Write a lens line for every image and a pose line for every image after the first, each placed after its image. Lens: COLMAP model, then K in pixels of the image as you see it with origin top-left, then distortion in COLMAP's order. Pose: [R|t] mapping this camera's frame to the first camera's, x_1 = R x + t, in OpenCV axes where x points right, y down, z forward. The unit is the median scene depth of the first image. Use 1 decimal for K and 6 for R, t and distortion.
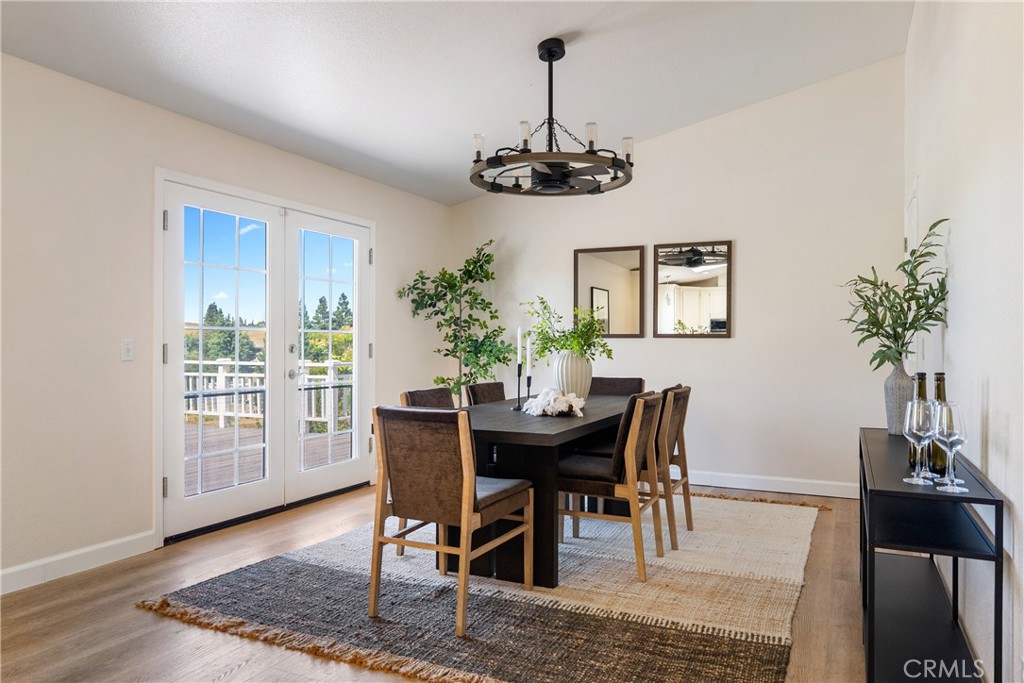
lens RADIAL K [[694.7, 0, 512.0], [0, 694.7, 341.5], [0, 0, 1]] dist [0.005675, 0.000943]
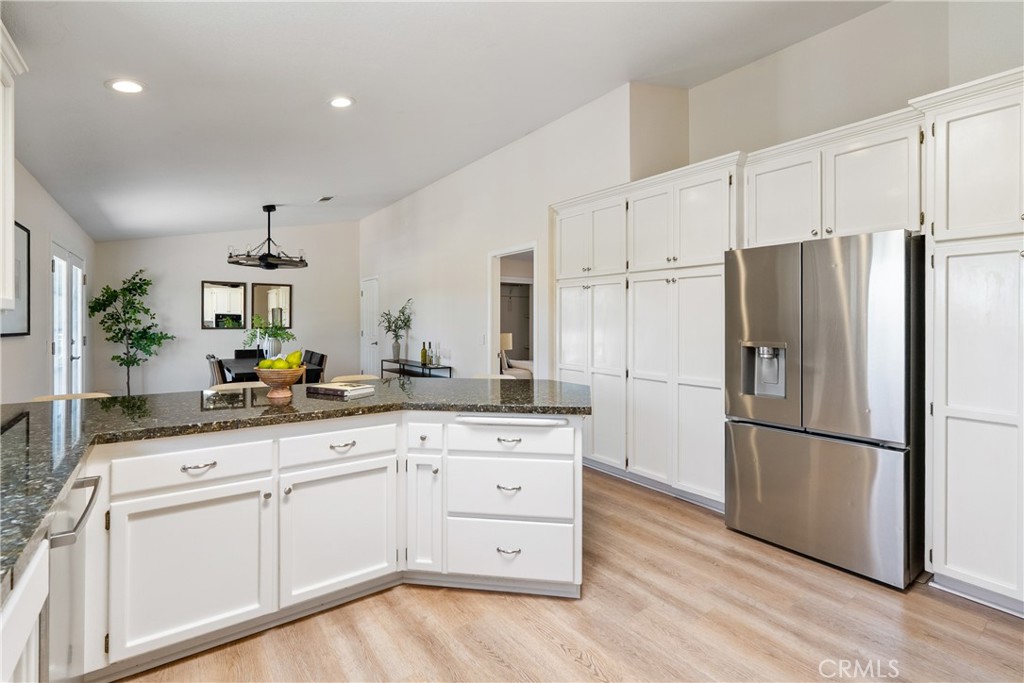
lens RADIAL K [[471.8, 0, 511.4], [0, 471.8, 317.5], [0, 0, 1]] dist [-0.002033, -0.000162]
pose [[0.474386, 0.004872, 0.880303, -0.614587], [-0.003850, 0.999987, -0.003459, -0.035256], [-0.880309, -0.001749, 0.474398, -0.297660]]
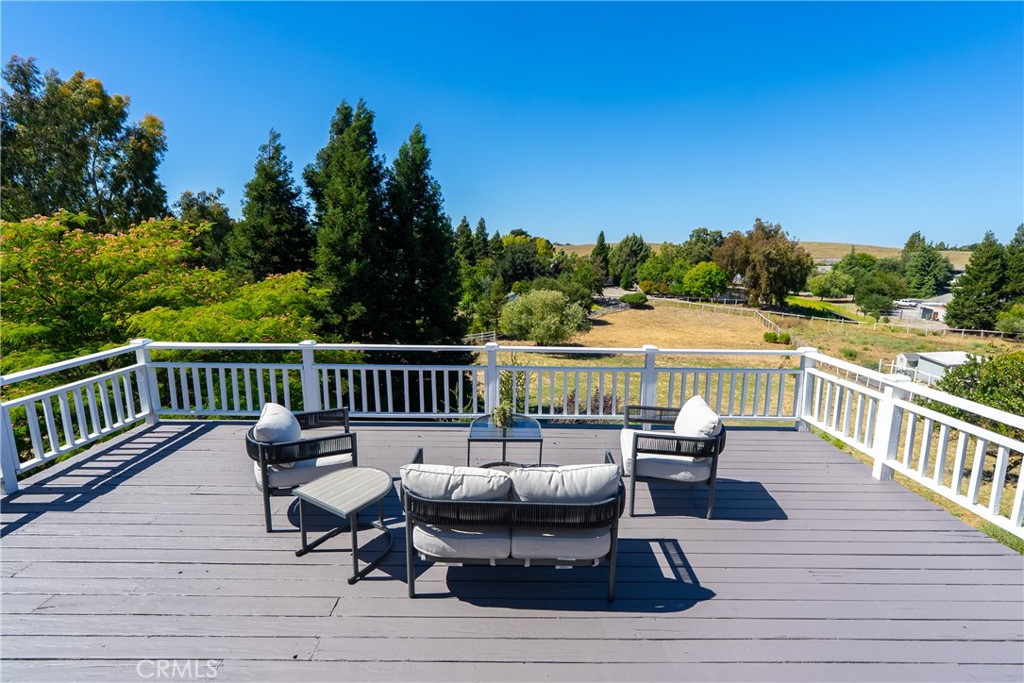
lens RADIAL K [[458.6, 0, 512.0], [0, 458.6, 341.5], [0, 0, 1]] dist [-0.004093, 0.000103]
pose [[0.438375, 0.168217, -0.882910, -0.365116], [-0.011577, 0.983305, 0.181596, -0.125335], [0.898718, -0.069385, 0.433004, 0.898499]]
